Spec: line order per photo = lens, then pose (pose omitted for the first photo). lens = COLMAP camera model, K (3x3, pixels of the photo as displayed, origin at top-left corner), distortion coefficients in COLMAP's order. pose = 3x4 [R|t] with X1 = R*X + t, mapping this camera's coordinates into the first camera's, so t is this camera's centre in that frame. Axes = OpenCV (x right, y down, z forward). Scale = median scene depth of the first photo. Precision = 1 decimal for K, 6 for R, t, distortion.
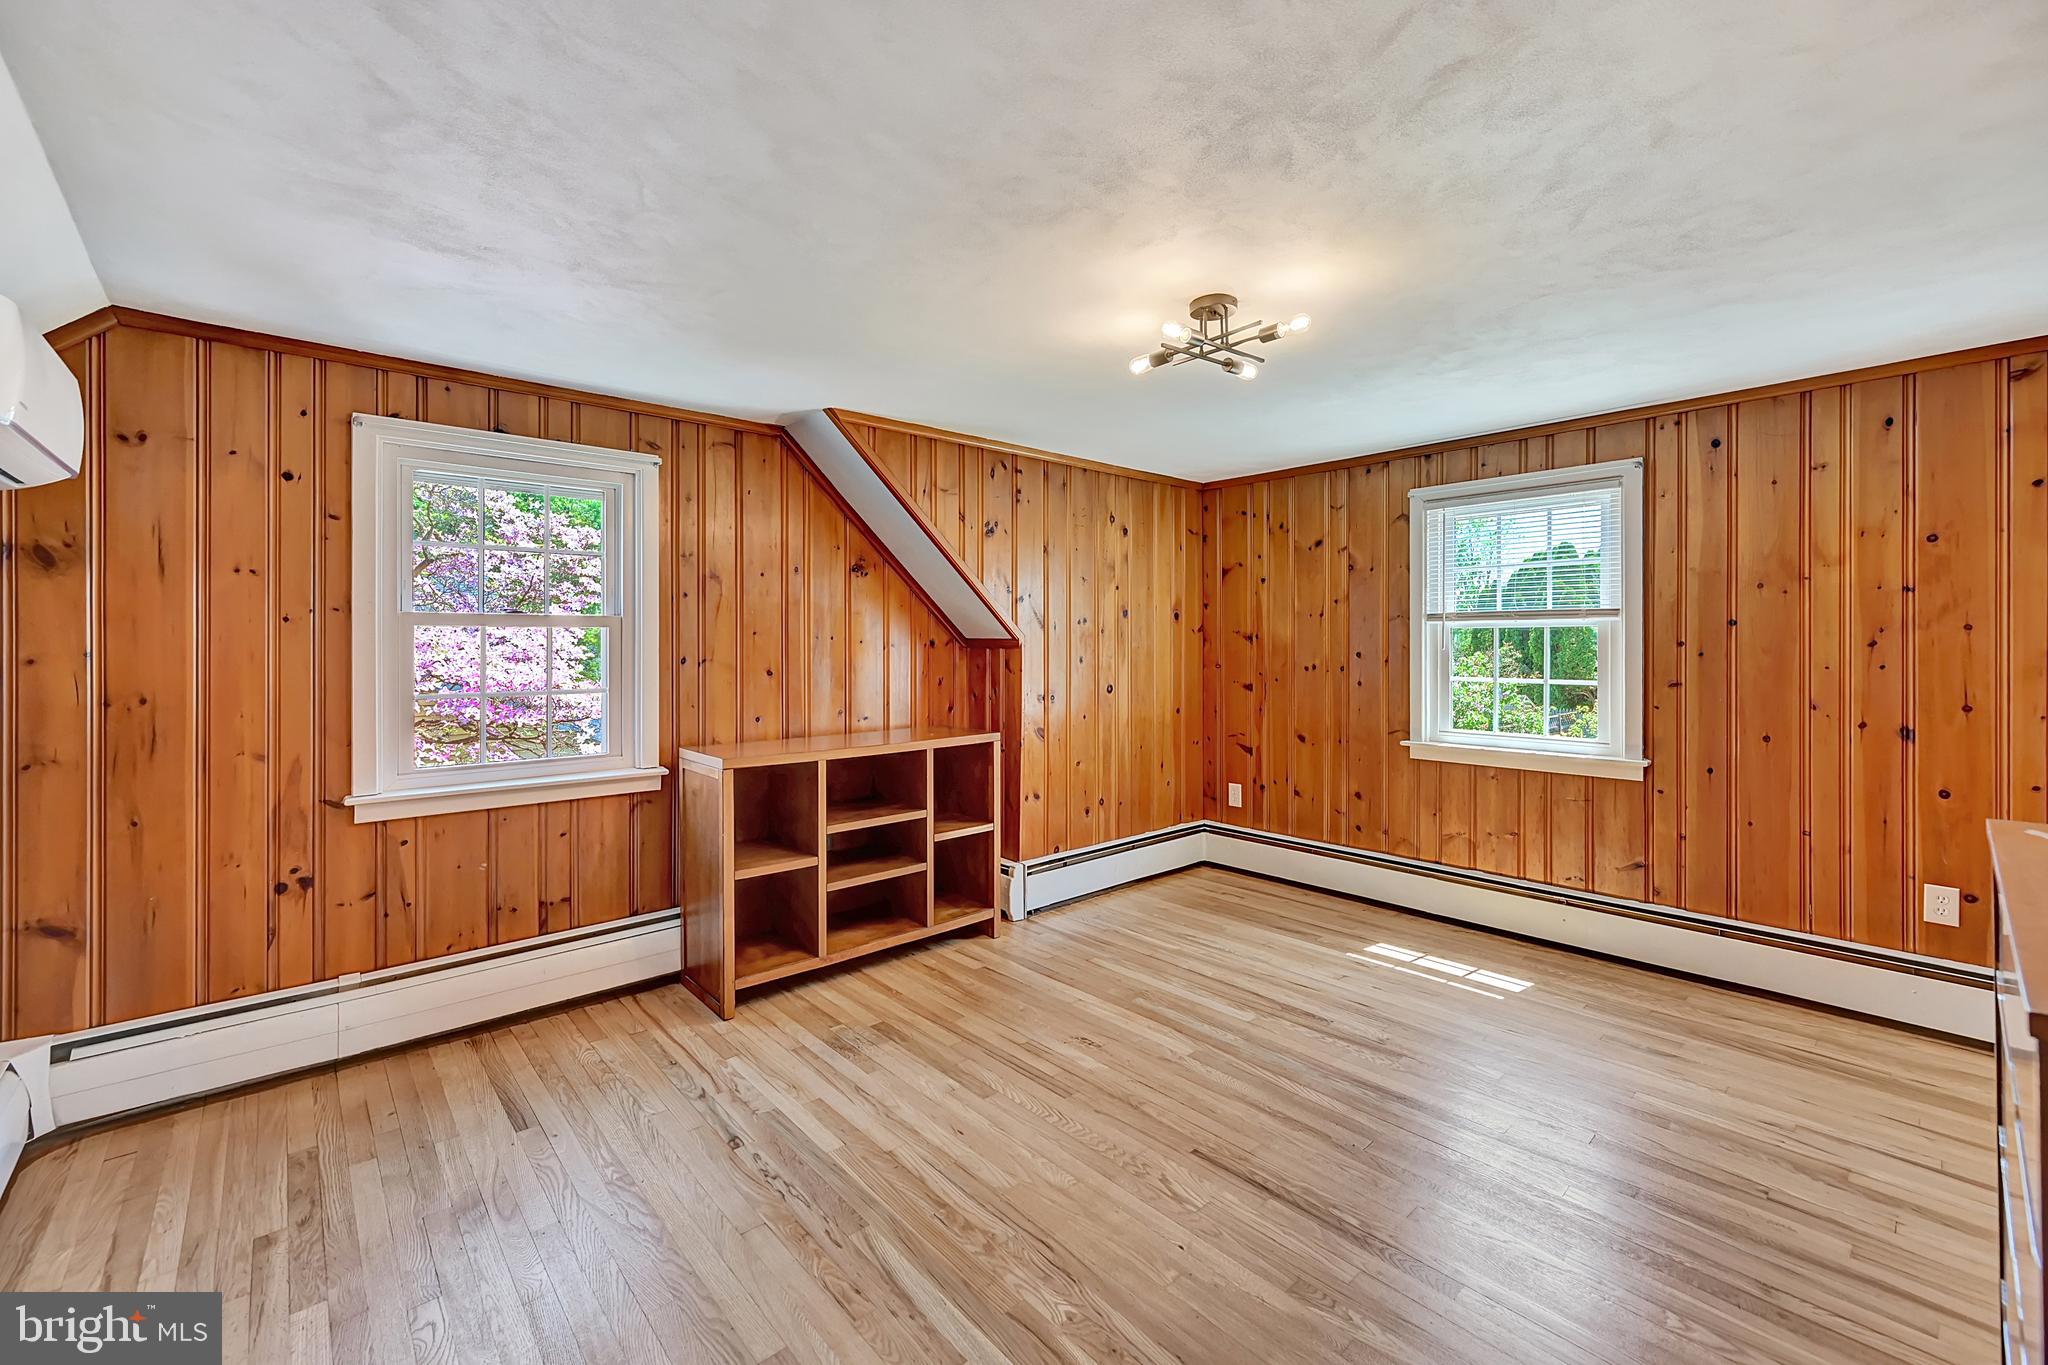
lens RADIAL K [[835.8, 0, 1048.8], [0, 835.8, 680.1], [0, 0, 1]] dist [-0.000836, -0.000002]
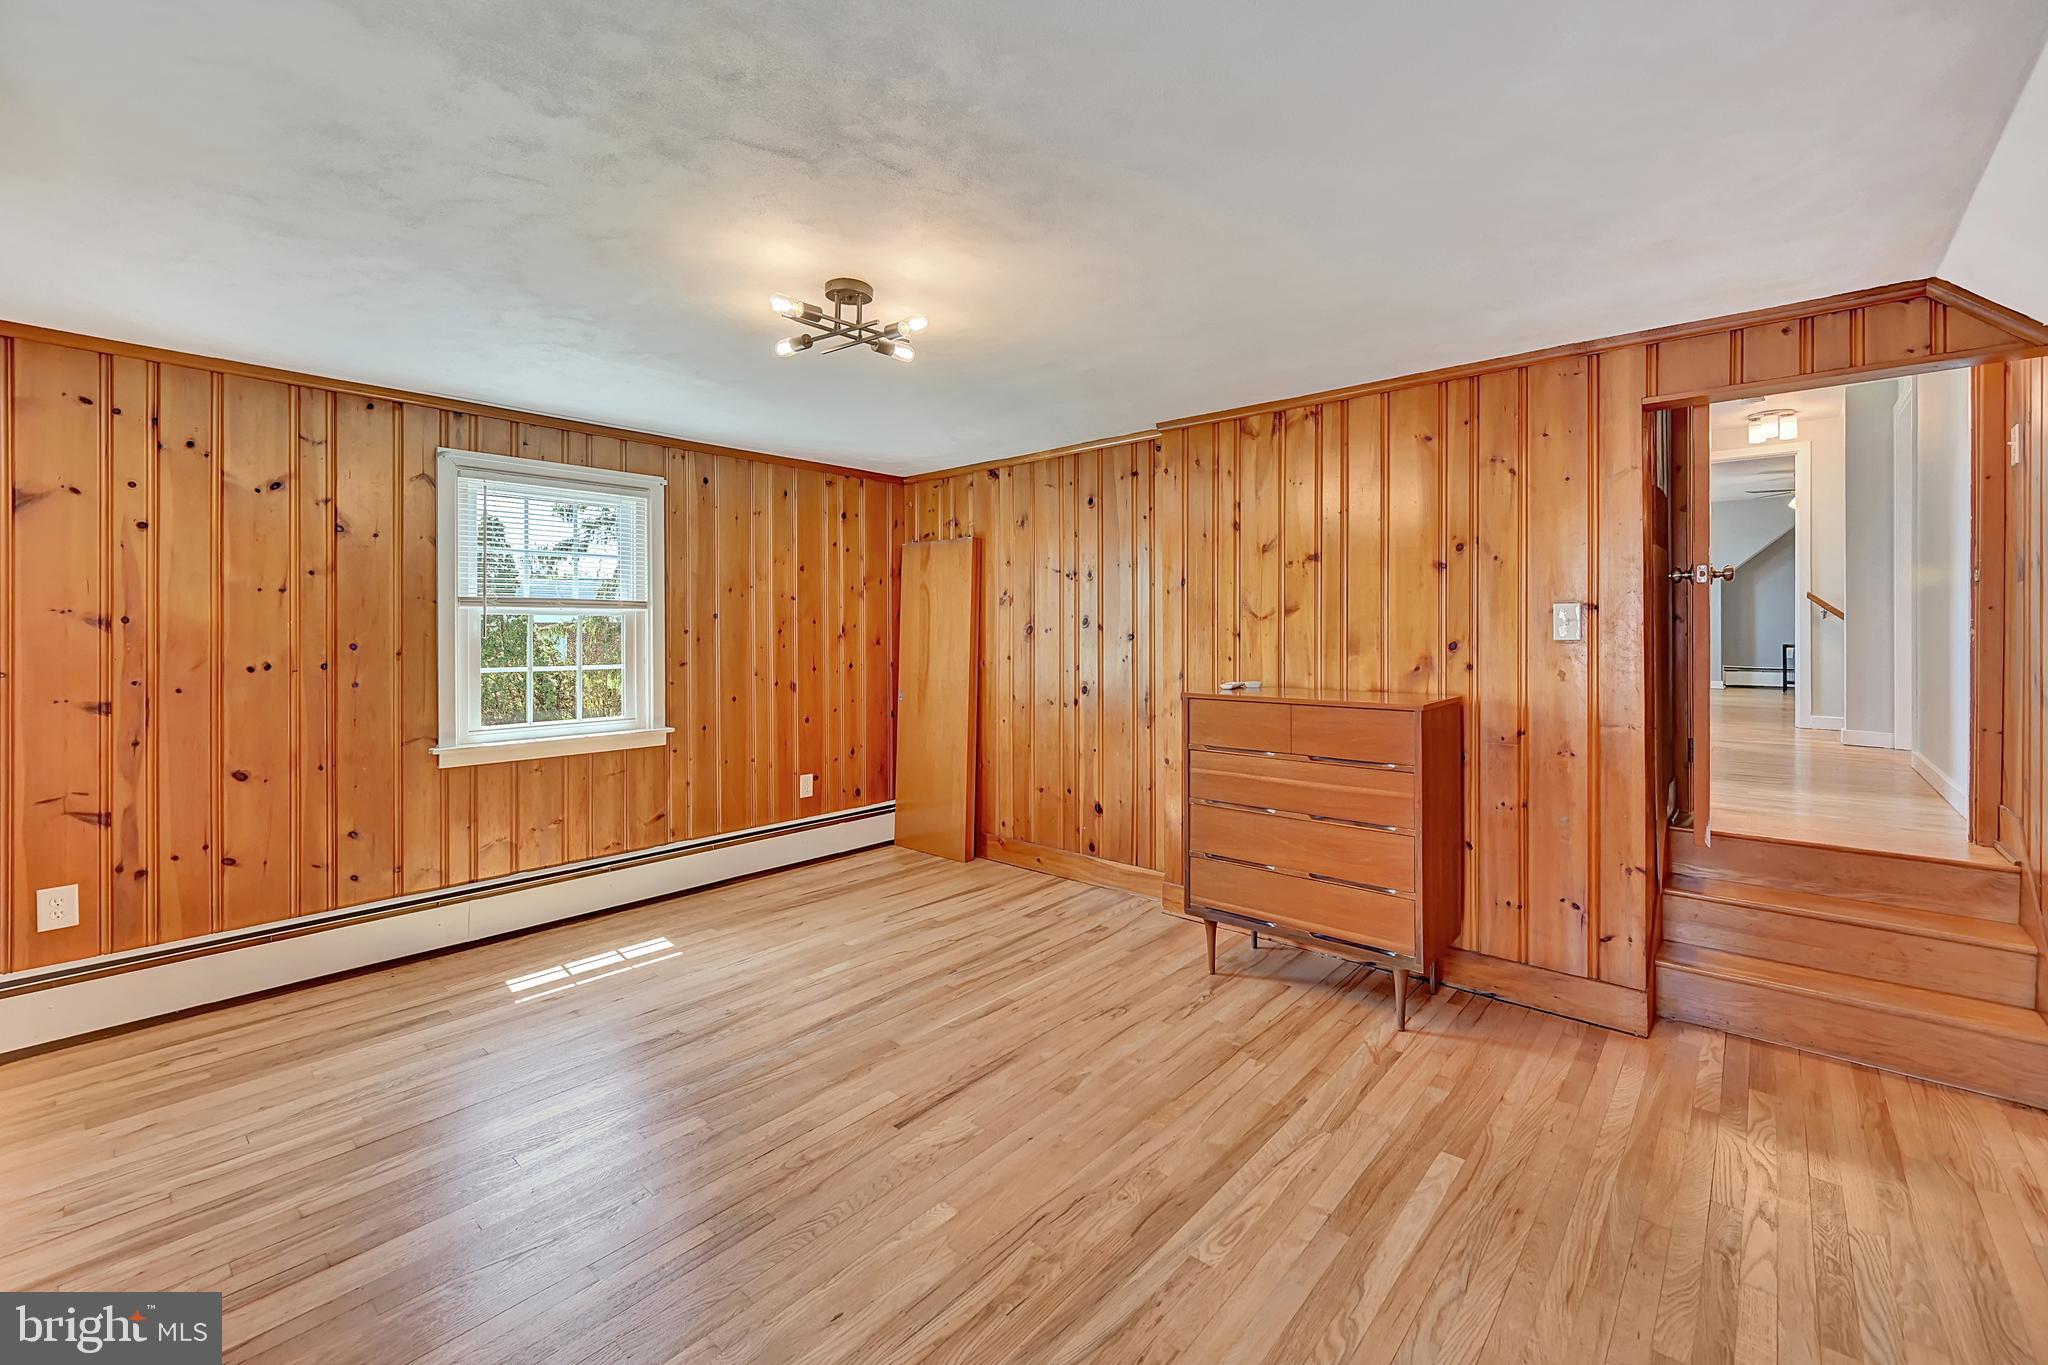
lens RADIAL K [[823.4, 0, 1033.0], [0, 823.4, 665.5], [0, 0, 1]] dist [-0.000613, -0.000015]
pose [[-0.094618, -0.040123, 0.994705, -0.513093], [0.045197, 0.997984, 0.044554, -0.022637], [-0.994487, 0.049173, -0.092613, 0.562705]]
